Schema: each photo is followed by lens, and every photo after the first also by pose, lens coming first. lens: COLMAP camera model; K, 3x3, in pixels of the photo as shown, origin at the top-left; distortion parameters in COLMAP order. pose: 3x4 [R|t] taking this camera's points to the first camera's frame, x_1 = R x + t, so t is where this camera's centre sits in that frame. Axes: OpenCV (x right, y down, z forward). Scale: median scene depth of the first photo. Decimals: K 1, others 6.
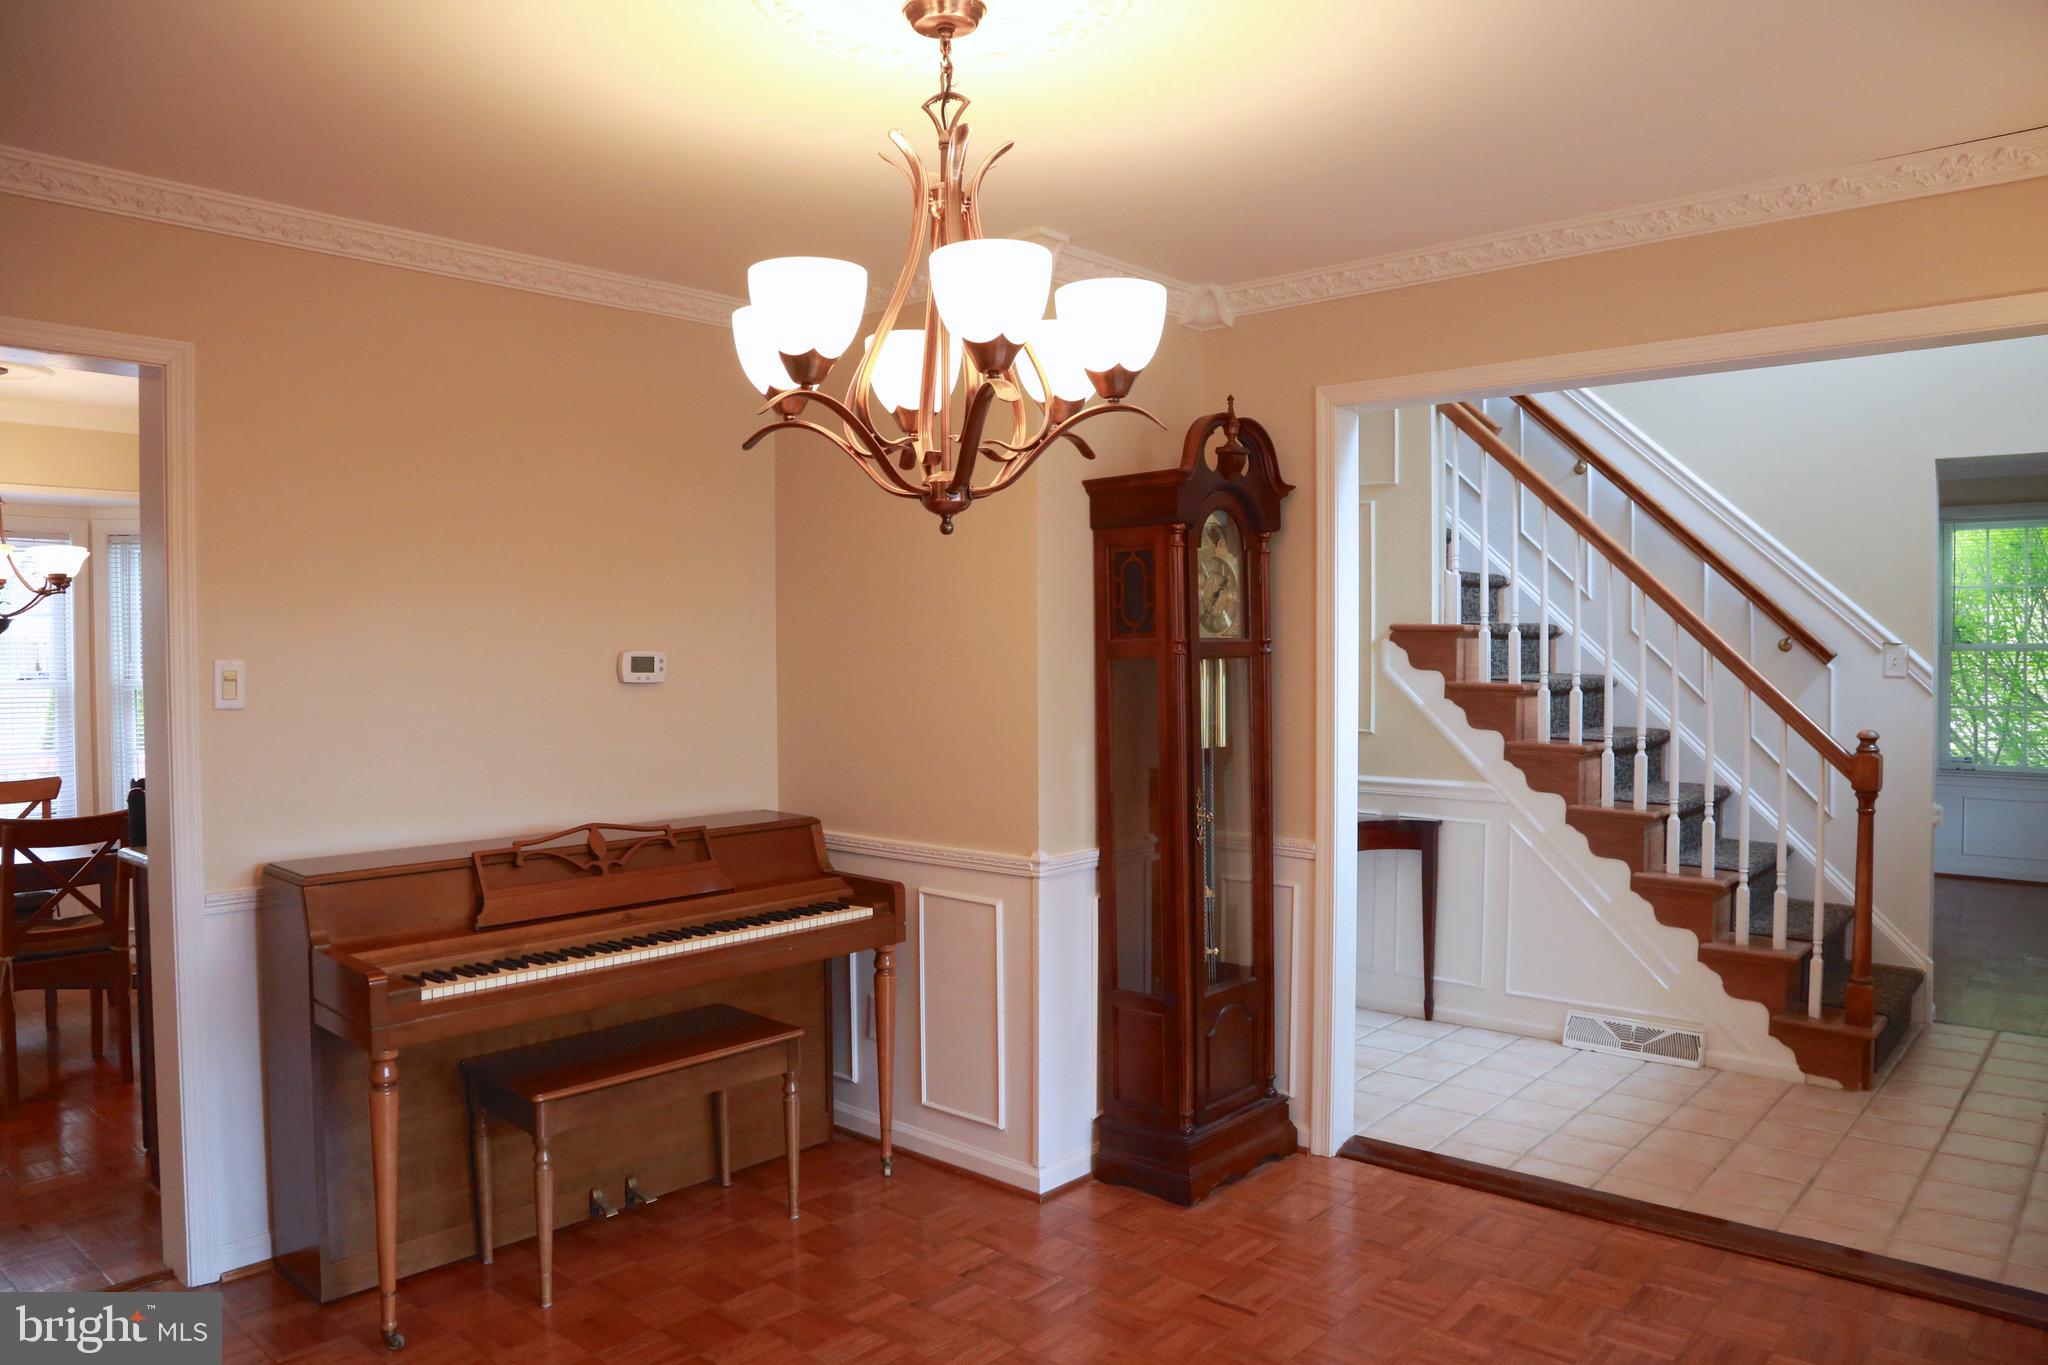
lens RADIAL K [[1415.1, 0, 1028.4], [0, 1415.1, 690.7], [0, 0, 1]] dist [-0.070546, -0.000034]
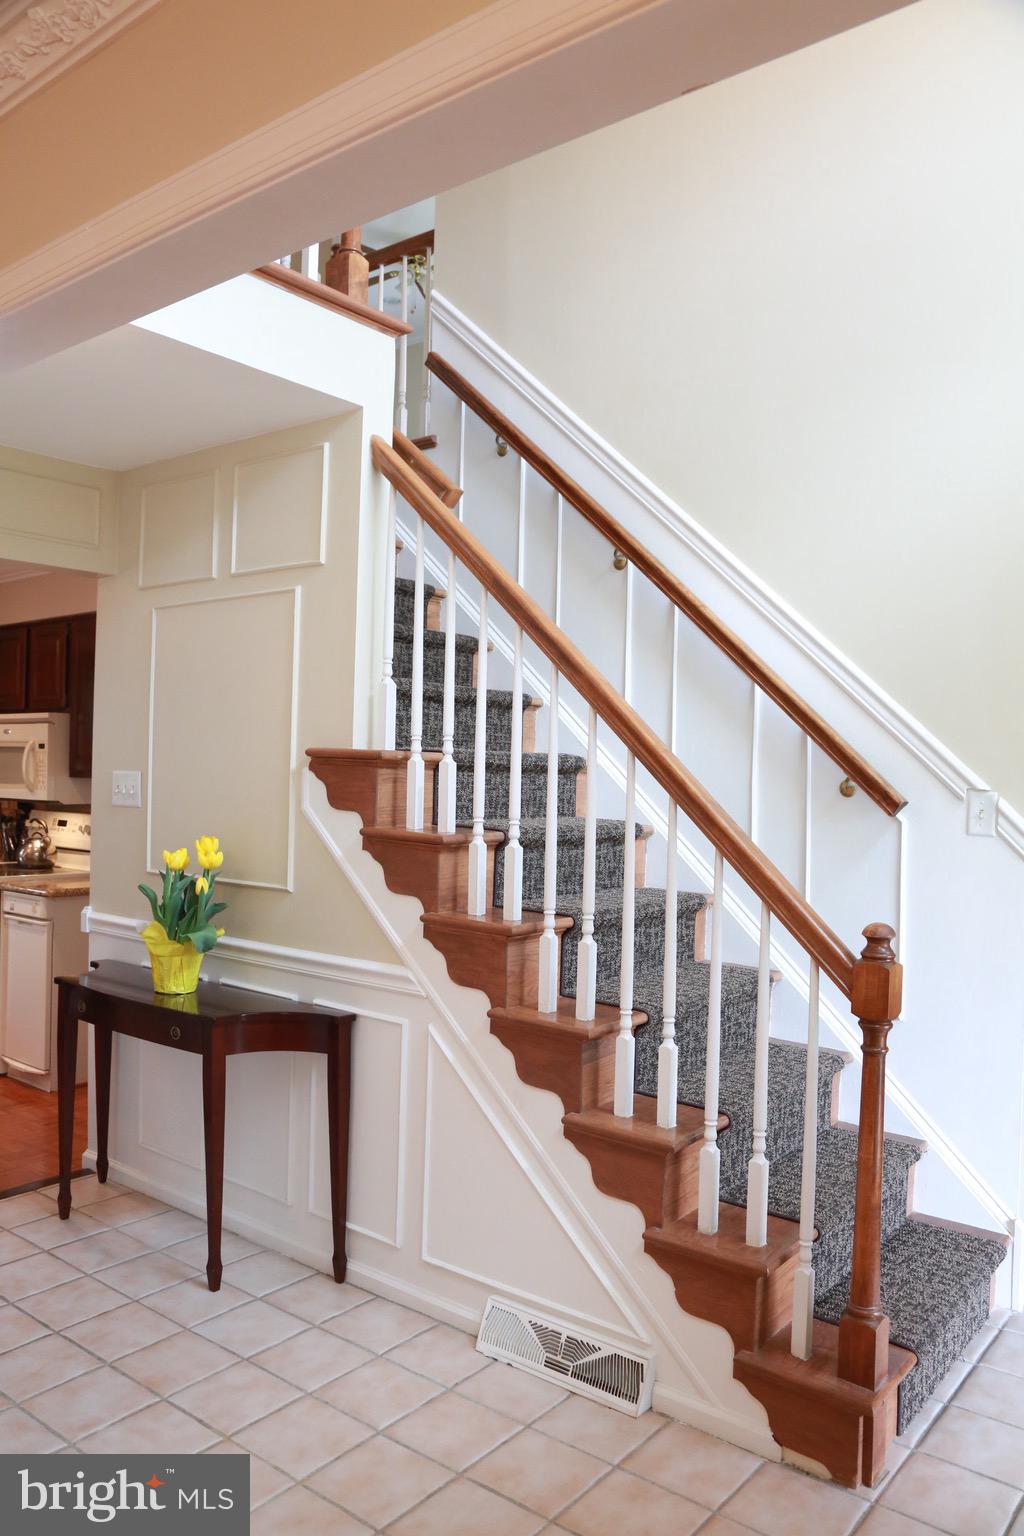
lens RADIAL K [[1117.4, 0, 508.6], [0, 1117.4, 762.0], [0, 0, 1]] dist [-0.064112, -0.002056]
pose [[0.998536, 0.026340, 0.047251, 0.351681], [-0.024348, 0.998810, -0.042249, -0.018069], [-0.048307, 0.041037, 0.997989, 0.417629]]
